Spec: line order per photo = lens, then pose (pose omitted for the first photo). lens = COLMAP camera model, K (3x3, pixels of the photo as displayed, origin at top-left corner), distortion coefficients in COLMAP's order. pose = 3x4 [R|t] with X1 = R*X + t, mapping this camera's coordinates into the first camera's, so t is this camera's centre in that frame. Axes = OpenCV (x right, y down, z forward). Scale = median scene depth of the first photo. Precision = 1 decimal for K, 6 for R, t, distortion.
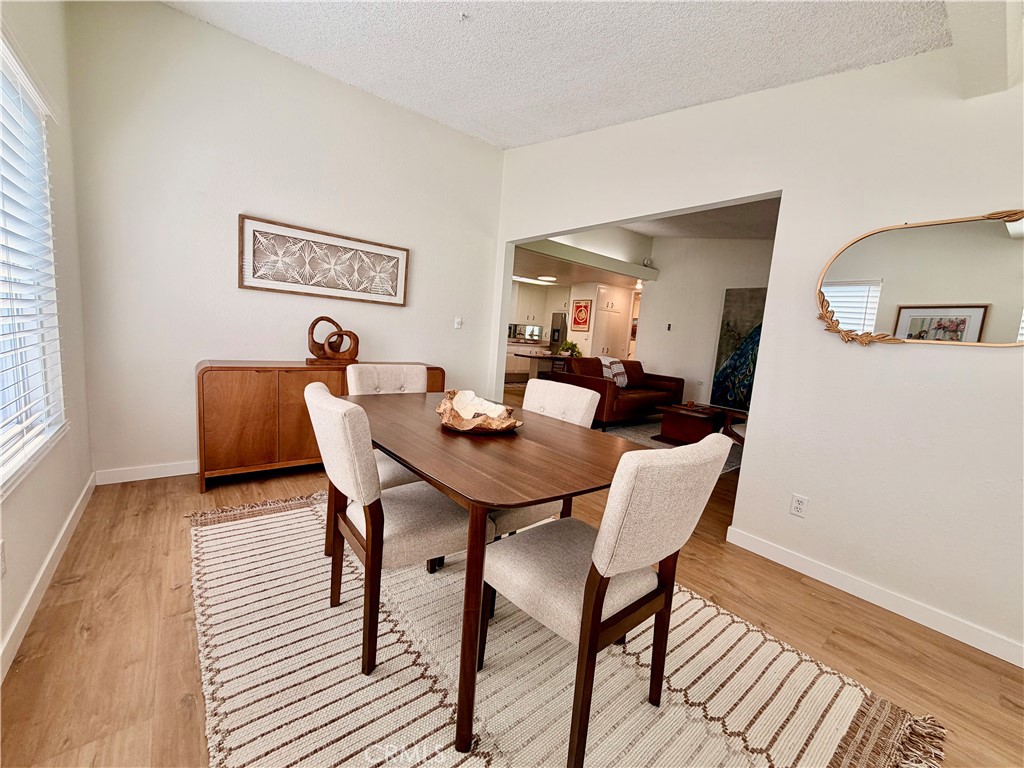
lens RADIAL K [[408.4, 0, 508.2], [0, 408.4, 383.5], [0, 0, 1]] dist [-0.000253, 0.000082]
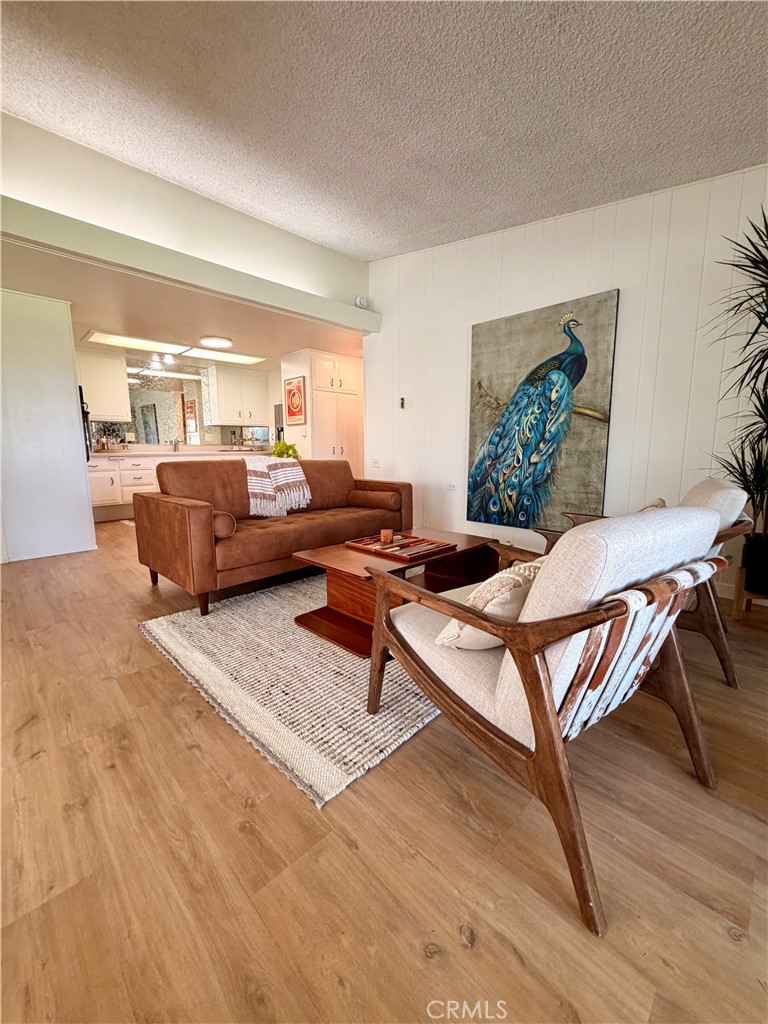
lens RADIAL K [[408.4, 0, 383.9], [0, 408.4, 507.8], [0, 0, 1]] dist [-0.000253, 0.000082]
pose [[0.990981, -0.095799, 0.093695, 0.283574], [0.093410, 0.995189, 0.029565, 0.001650], [-0.096076, -0.020546, 0.995162, 0.362491]]
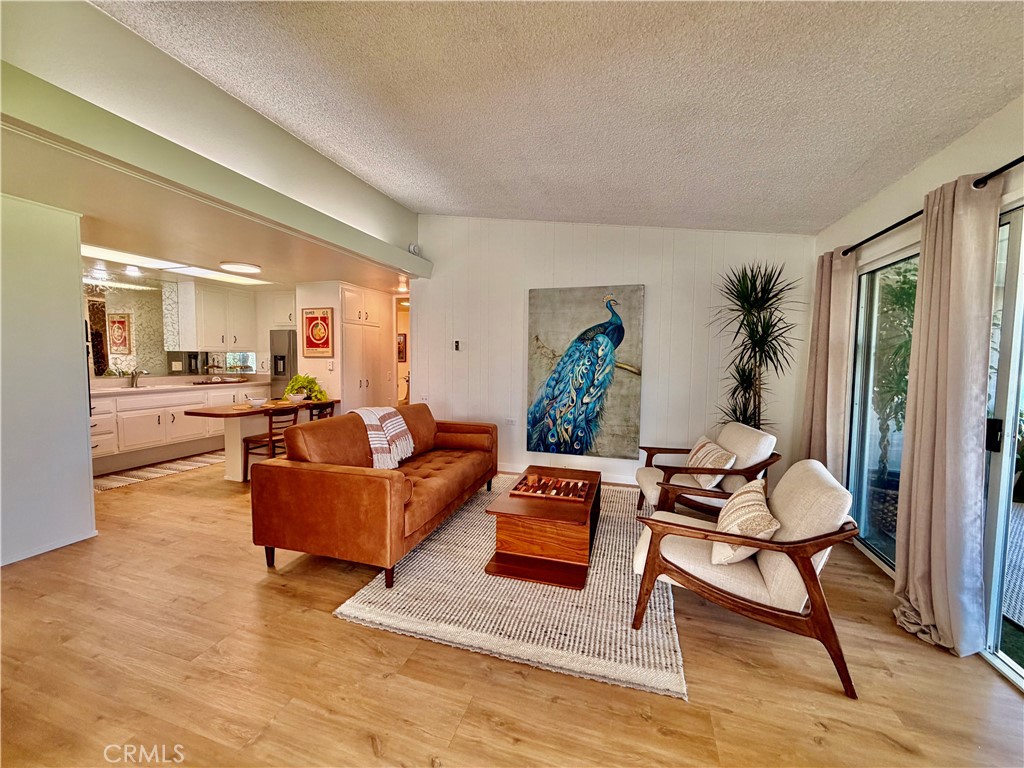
lens RADIAL K [[408.4, 0, 508.2], [0, 408.4, 383.5], [0, 0, 1]] dist [-0.000253, 0.000082]
pose [[0.832231, -0.101132, 0.545127, 0.083522], [0.120889, 0.992666, -0.000398, -0.062343], [-0.541089, 0.066231, 0.838353, 0.373219]]
